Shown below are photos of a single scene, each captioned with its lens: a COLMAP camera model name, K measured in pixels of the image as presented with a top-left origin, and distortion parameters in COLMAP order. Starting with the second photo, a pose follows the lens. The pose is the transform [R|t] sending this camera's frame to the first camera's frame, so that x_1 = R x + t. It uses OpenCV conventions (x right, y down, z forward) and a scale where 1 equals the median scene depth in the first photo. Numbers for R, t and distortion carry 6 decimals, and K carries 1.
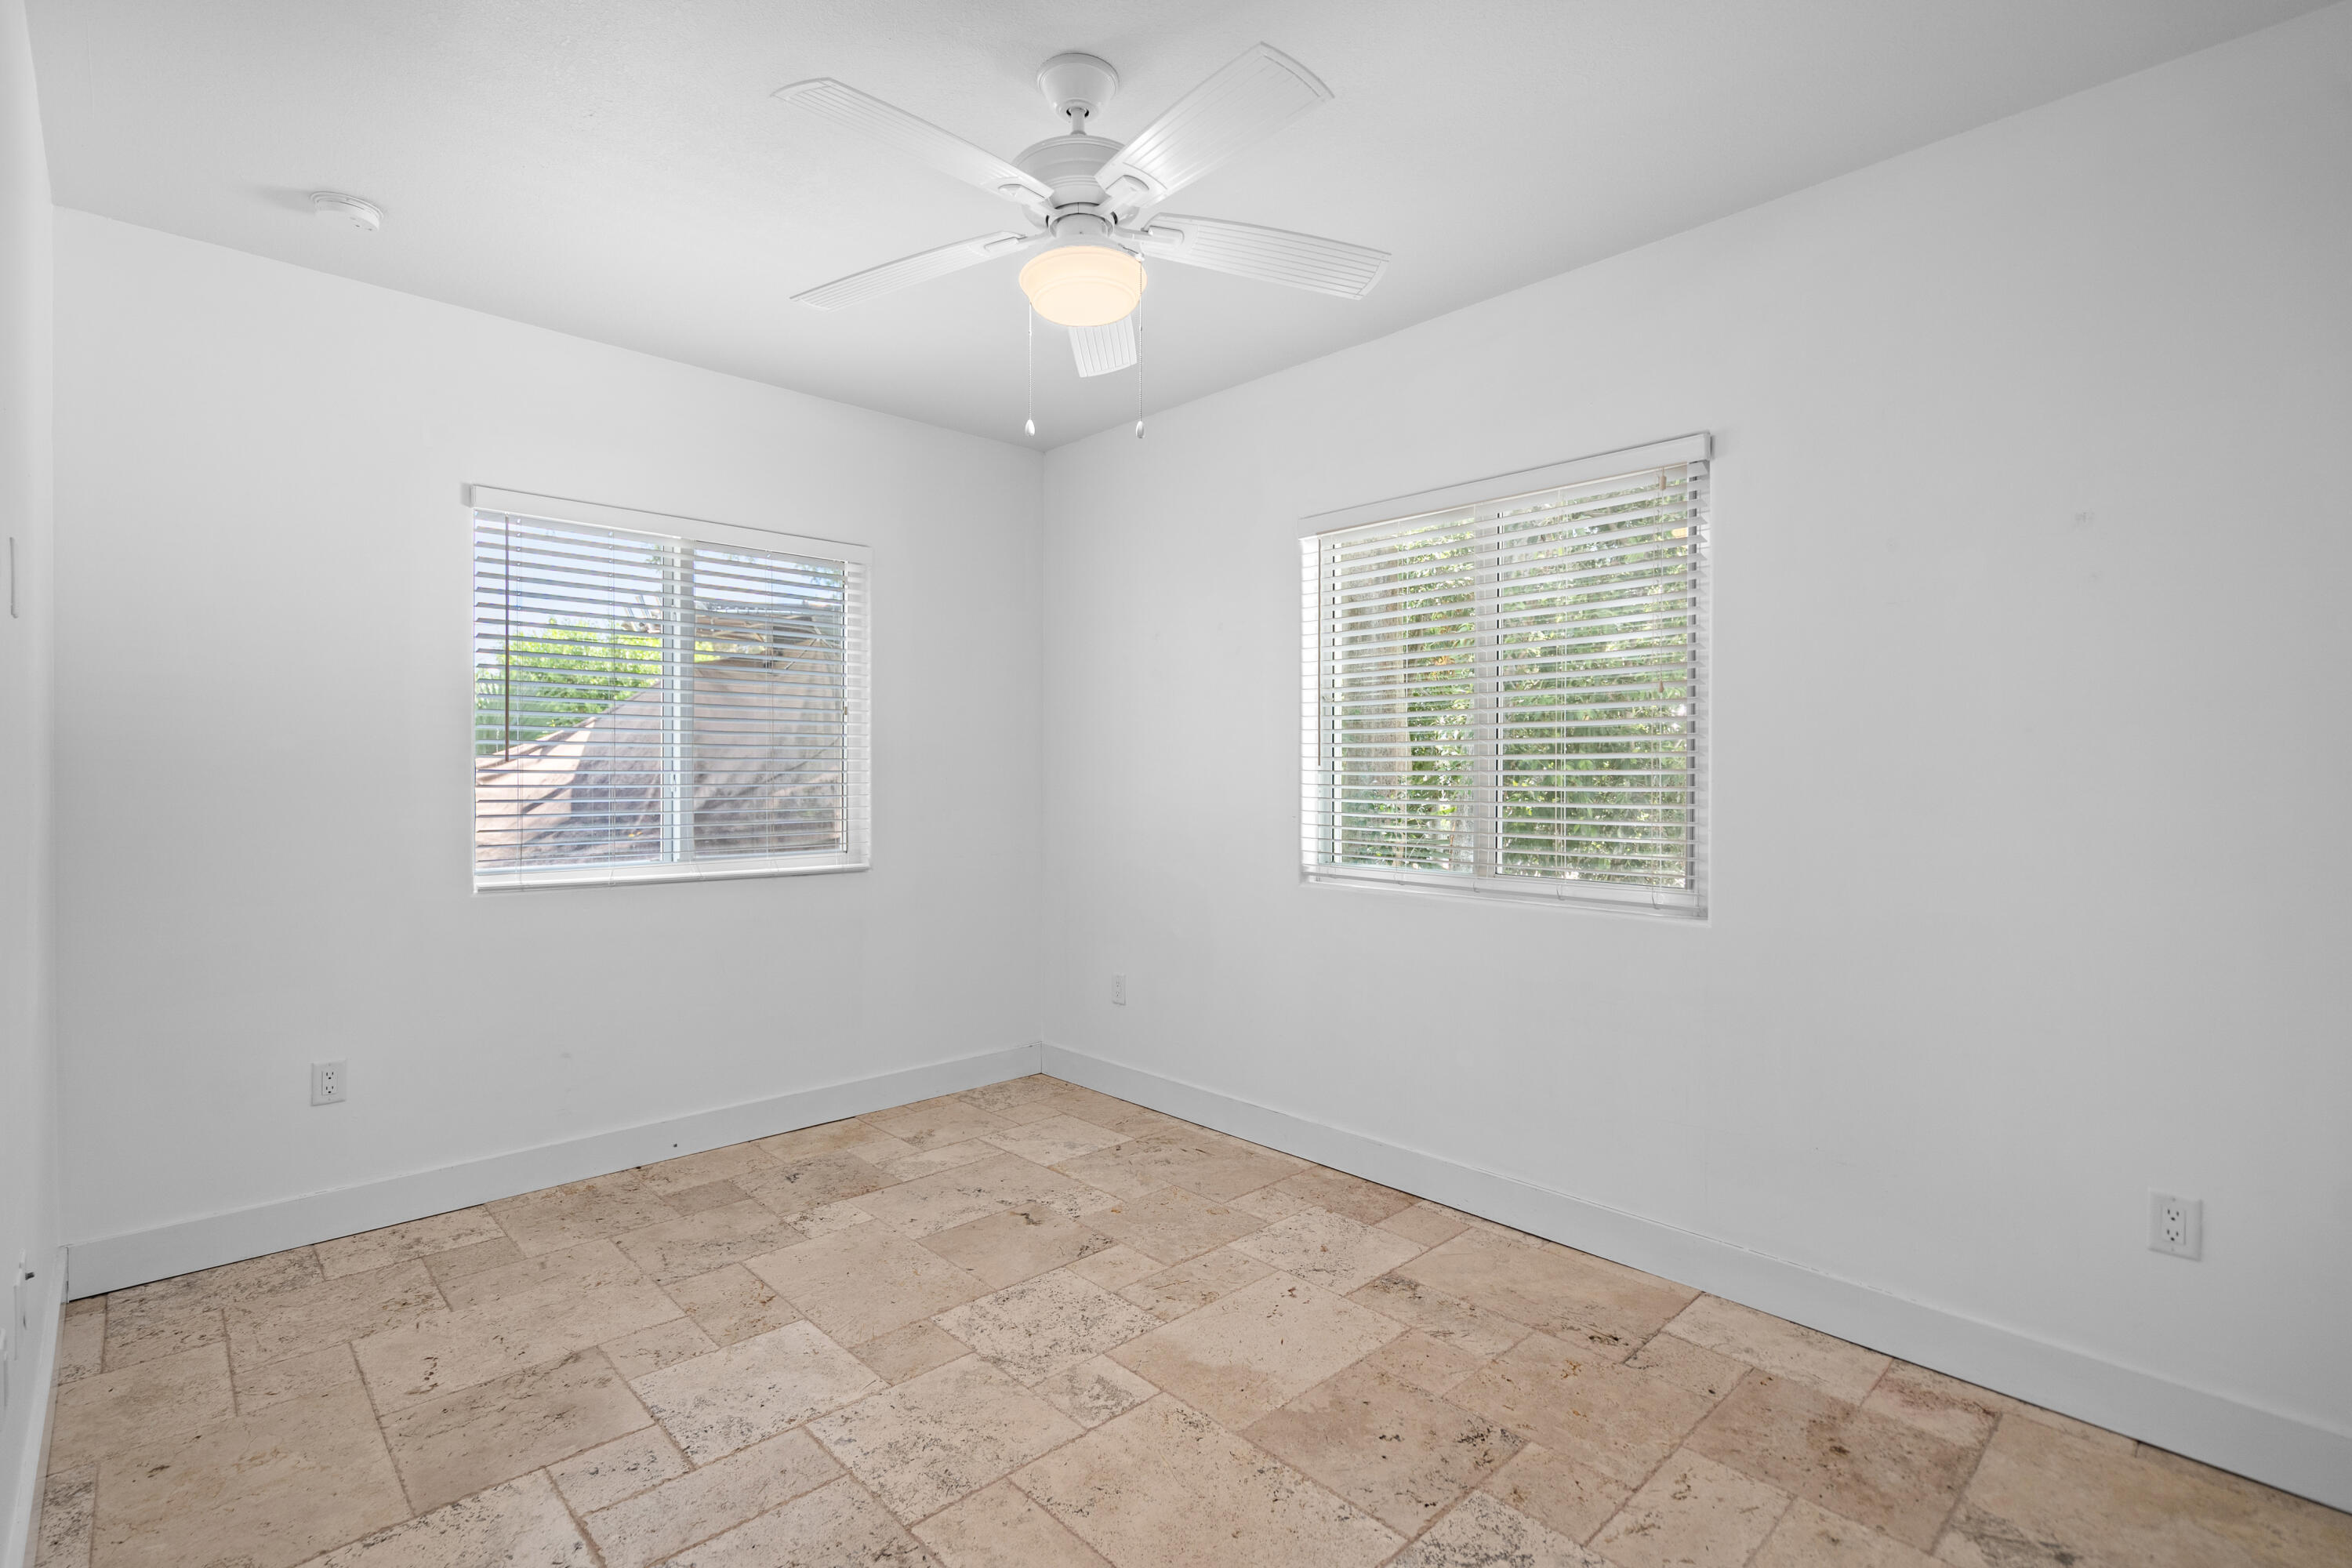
lens RADIAL K [[1070.3, 0, 1164.7], [0, 1070.3, 759.2], [0, 0, 1]] dist [-0.004611, 0.001163]
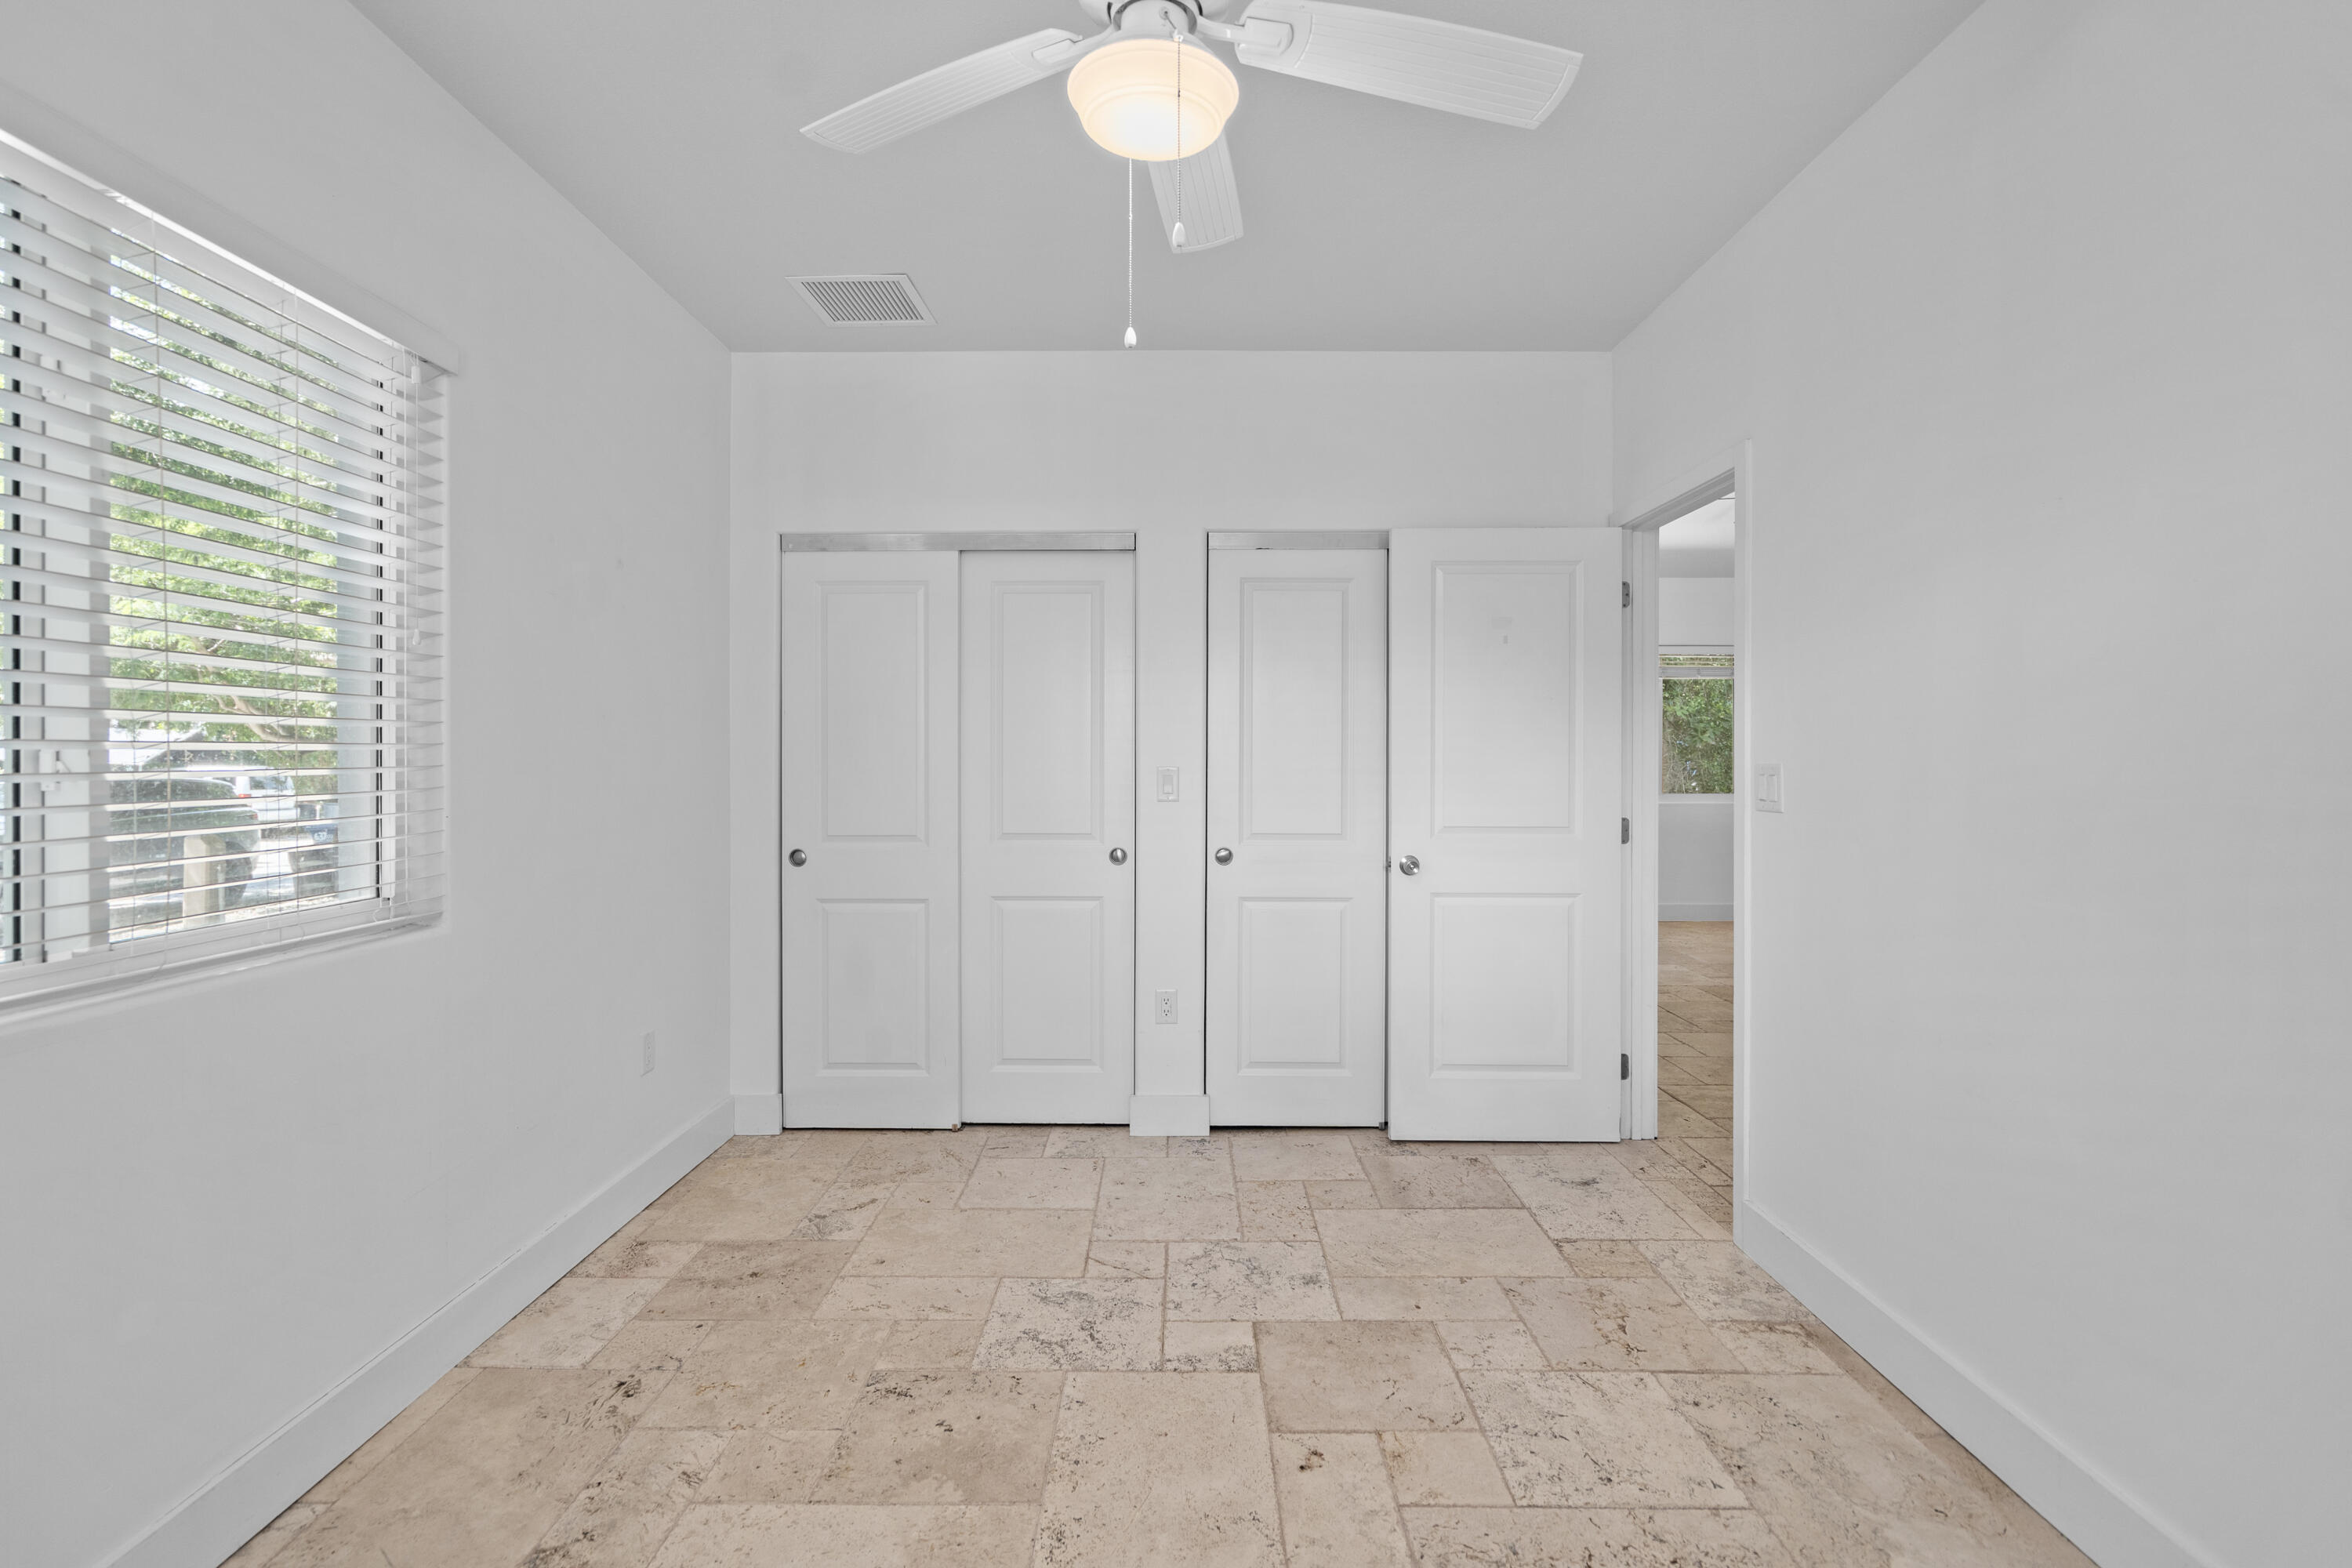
lens RADIAL K [[1070.3, 0, 1159.1], [0, 1070.3, 774.8], [0, 0, 1]] dist [-0.004611, 0.001163]
pose [[-0.711821, -0.016553, 0.702166, -0.577533], [-0.013211, 0.999861, 0.010178, 0.020678], [-0.702237, -0.002031, -0.711941, 1.478997]]
